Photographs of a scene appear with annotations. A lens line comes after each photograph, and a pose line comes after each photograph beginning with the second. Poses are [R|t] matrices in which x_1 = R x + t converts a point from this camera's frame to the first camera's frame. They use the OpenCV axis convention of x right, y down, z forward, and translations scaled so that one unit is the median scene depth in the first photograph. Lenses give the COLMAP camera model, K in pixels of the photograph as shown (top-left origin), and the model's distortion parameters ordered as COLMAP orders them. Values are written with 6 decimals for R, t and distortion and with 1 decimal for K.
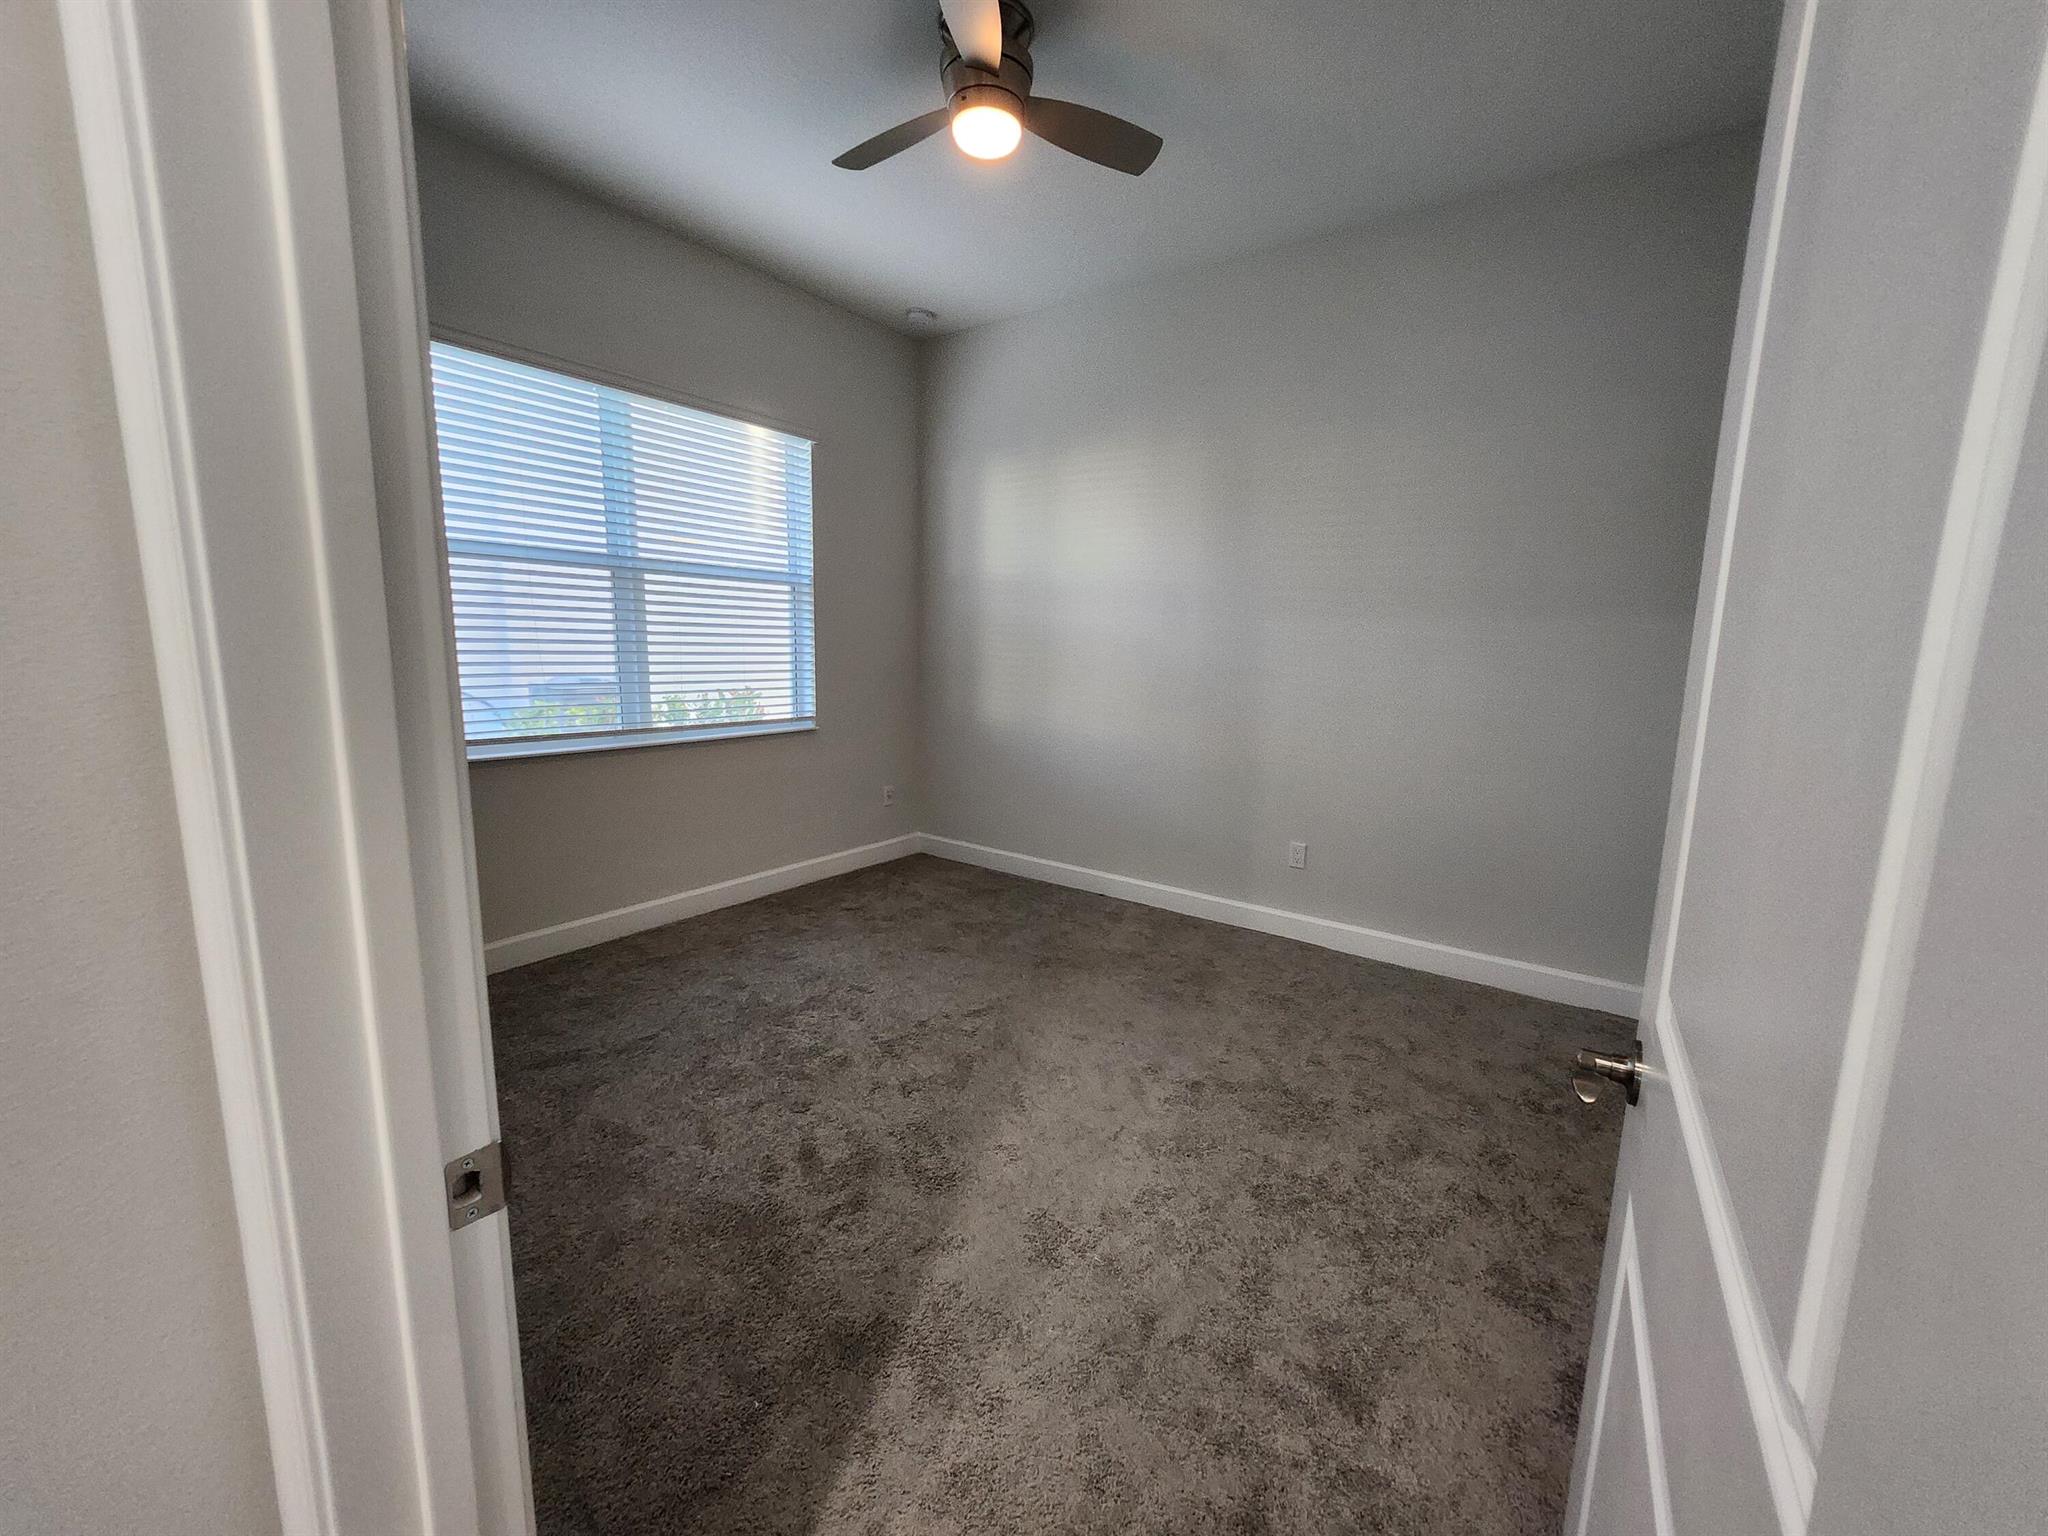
lens RADIAL K [[808.8, 0, 1024.0], [0, 808.8, 768.0], [0, 0, 1]] dist [0.001673, 0.000063]
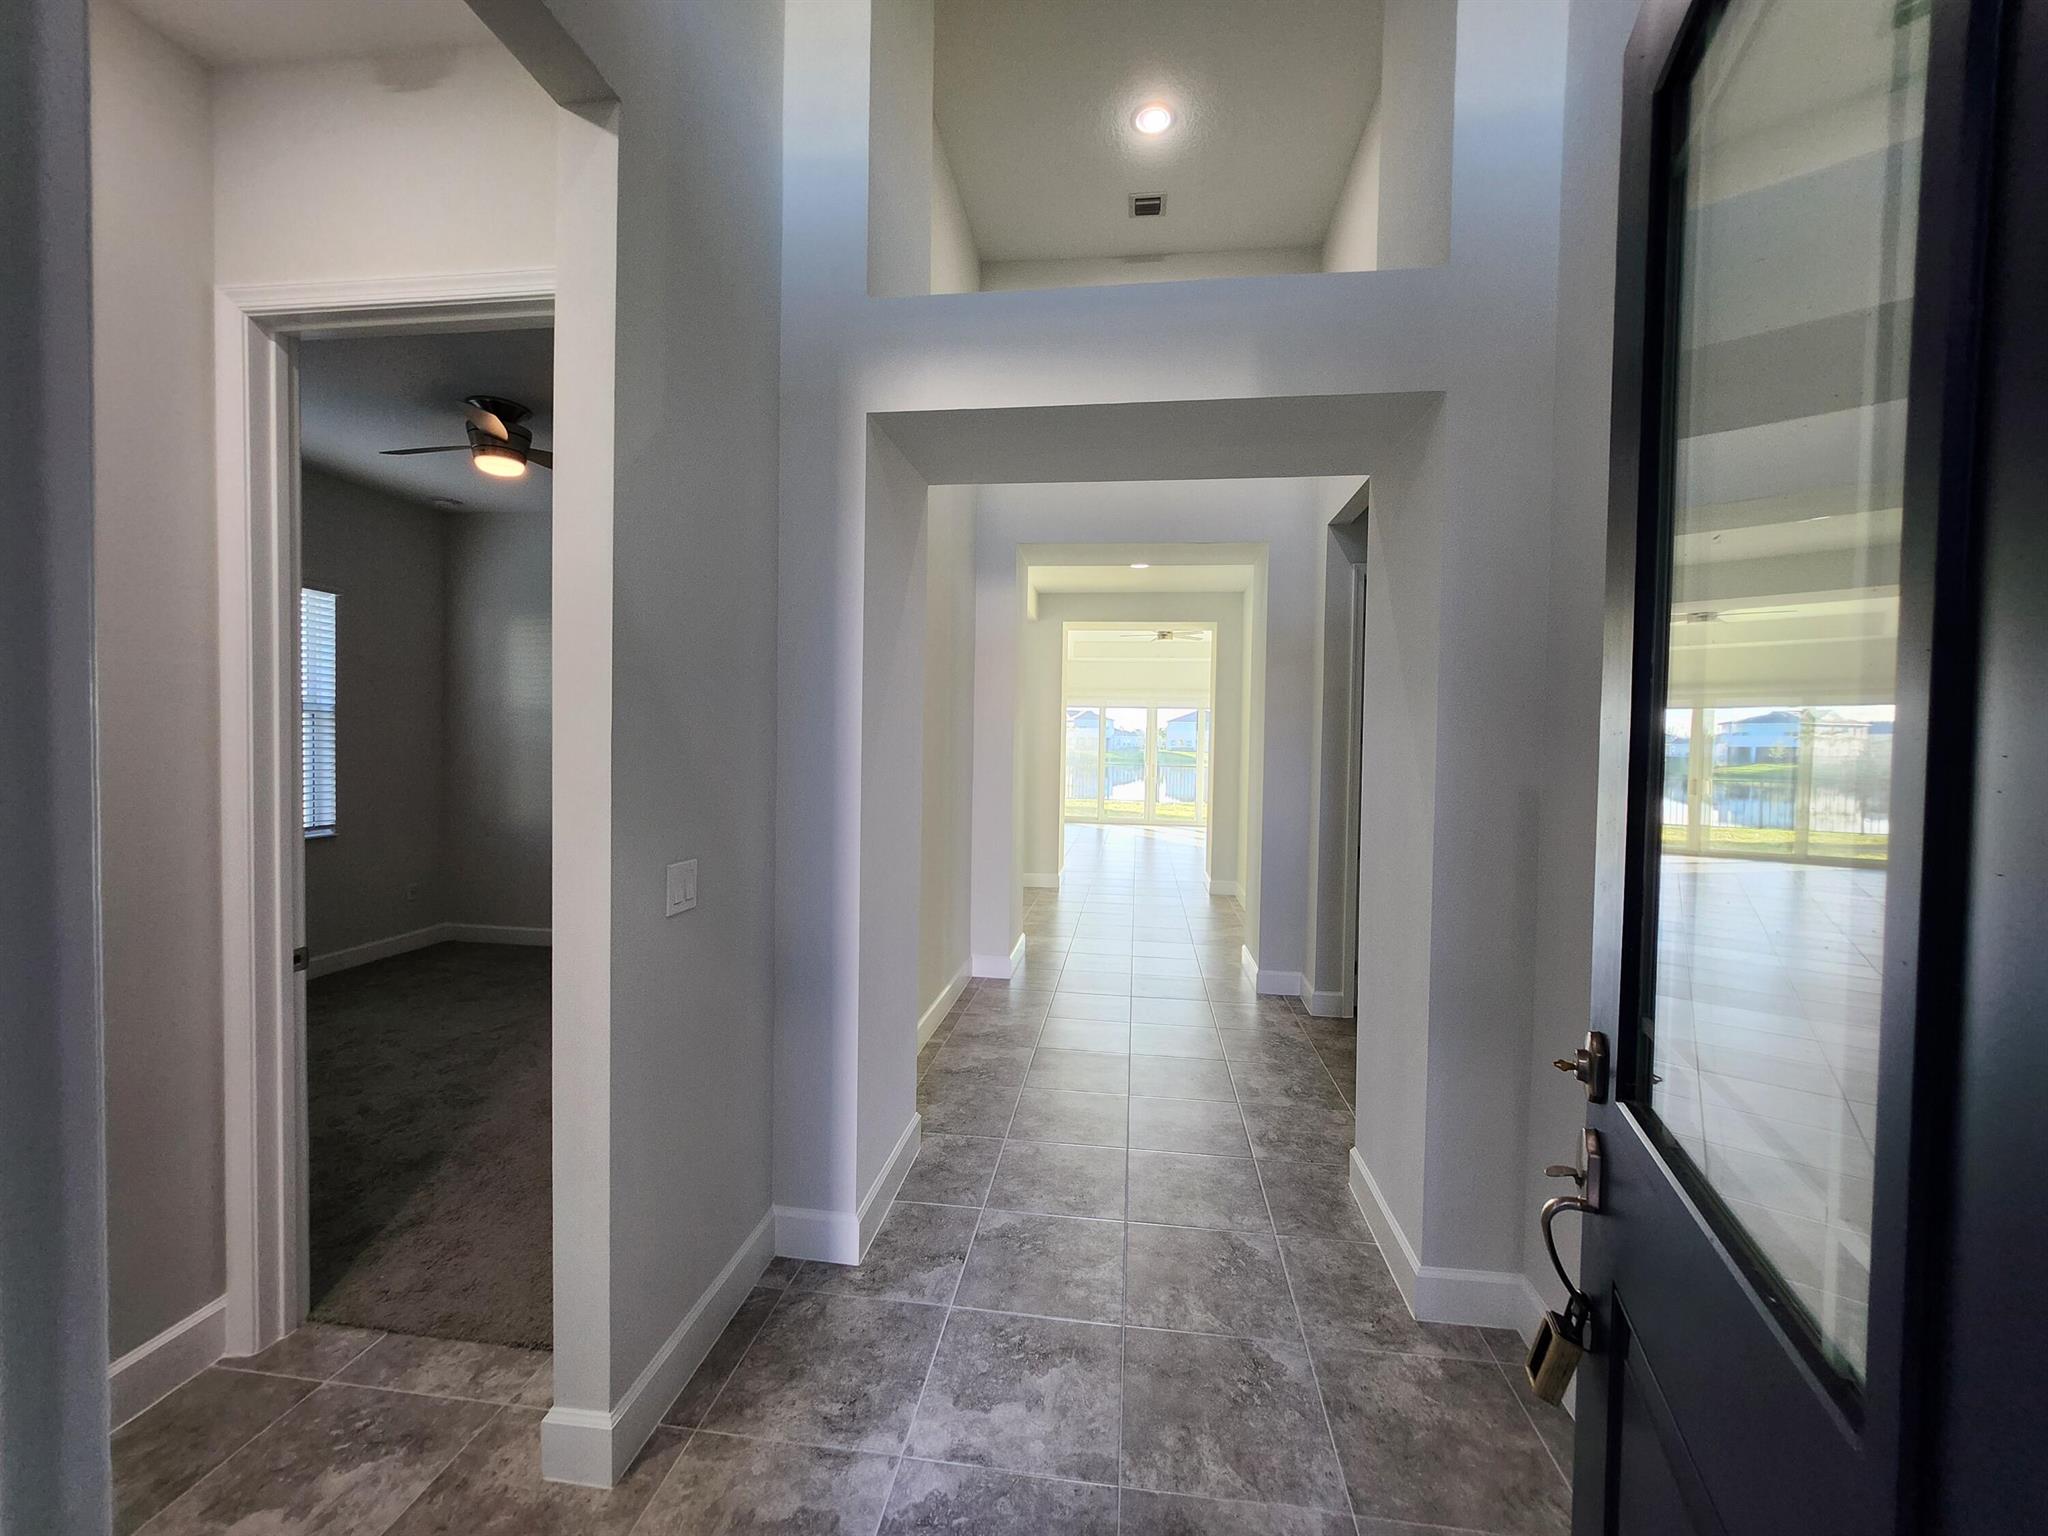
lens RADIAL K [[808.8, 0, 1024.0], [0, 808.8, 768.0], [0, 0, 1]] dist [0.001673, 0.000063]
pose [[0.875924, -0.018355, 0.482100, 0.065923], [0.074474, 0.992443, -0.097526, 0.061067], [-0.476666, 0.121329, 0.870671, -0.701160]]
